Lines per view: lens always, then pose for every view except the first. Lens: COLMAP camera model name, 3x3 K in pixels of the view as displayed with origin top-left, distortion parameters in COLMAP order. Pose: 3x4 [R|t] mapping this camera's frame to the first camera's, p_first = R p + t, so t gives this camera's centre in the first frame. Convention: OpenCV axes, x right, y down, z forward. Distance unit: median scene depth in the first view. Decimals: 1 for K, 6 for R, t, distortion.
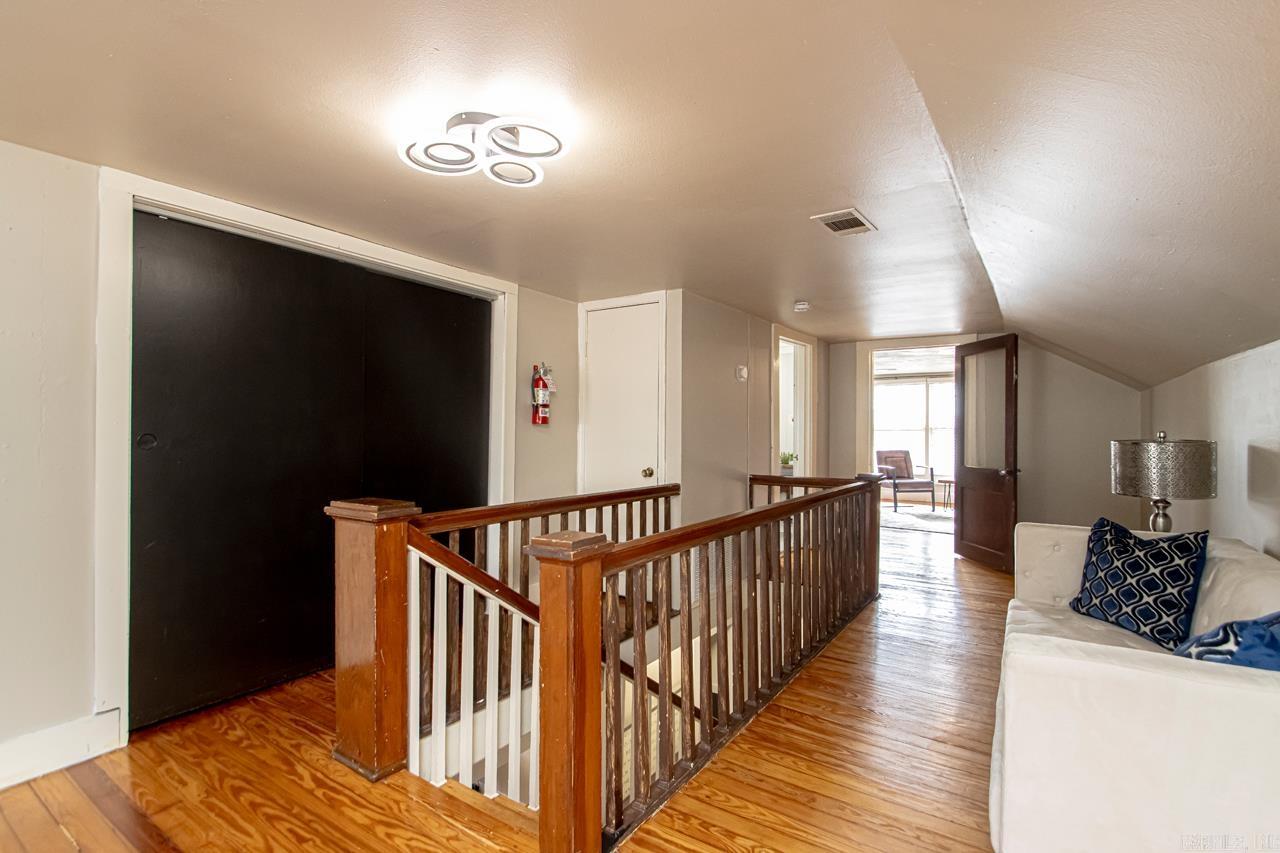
lens RADIAL K [[600.0, 0, 640.3], [0, 600.0, 427.0], [0, 0, 1]] dist [-0.000584, -0.000011]
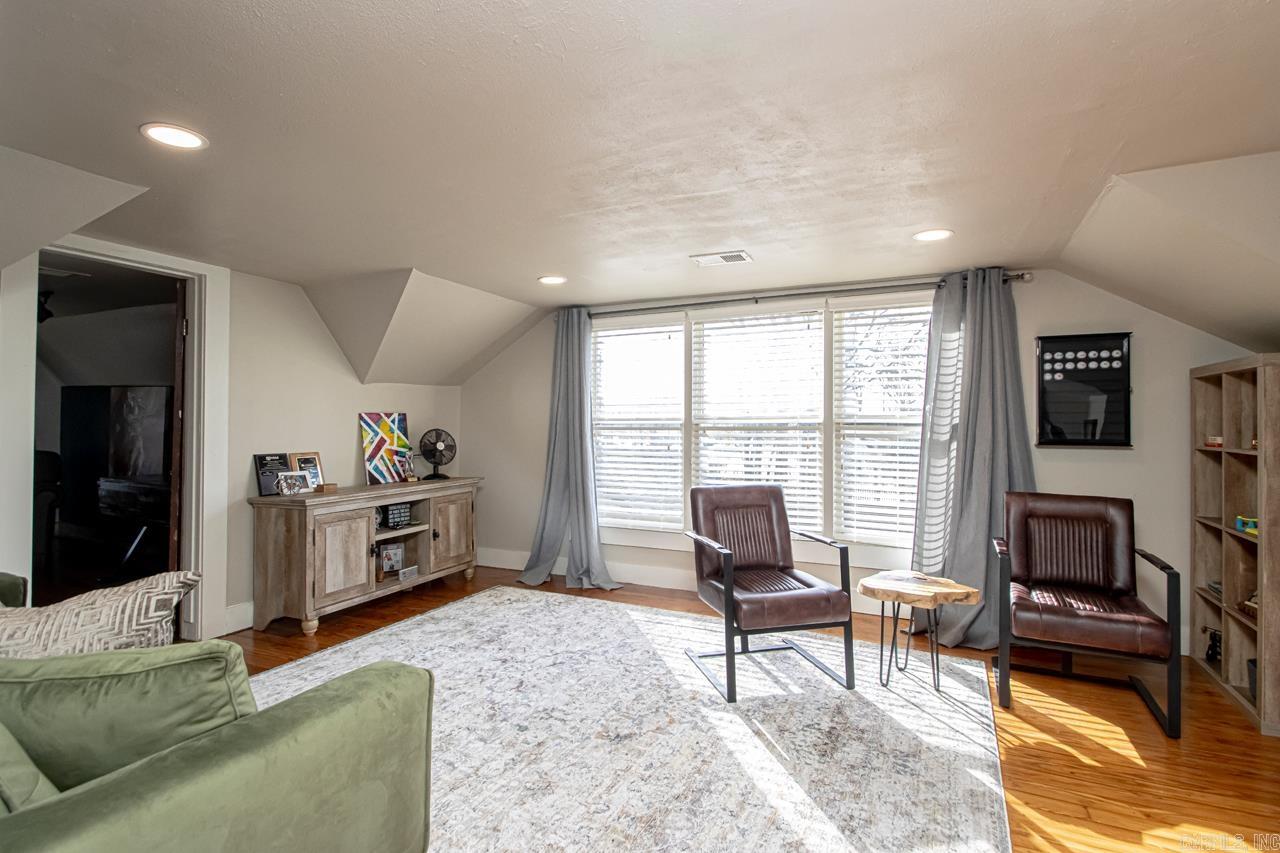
lens RADIAL K [[600.0, 0, 640.8], [0, 600.0, 421.2], [0, 0, 1]] dist [-0.000584, -0.000011]
pose [[0.989843, -0.000785, 0.142166, 0.334766], [0.001467, 0.999988, -0.004697, 0.002452], [-0.142160, 0.004858, 0.989832, 0.700573]]
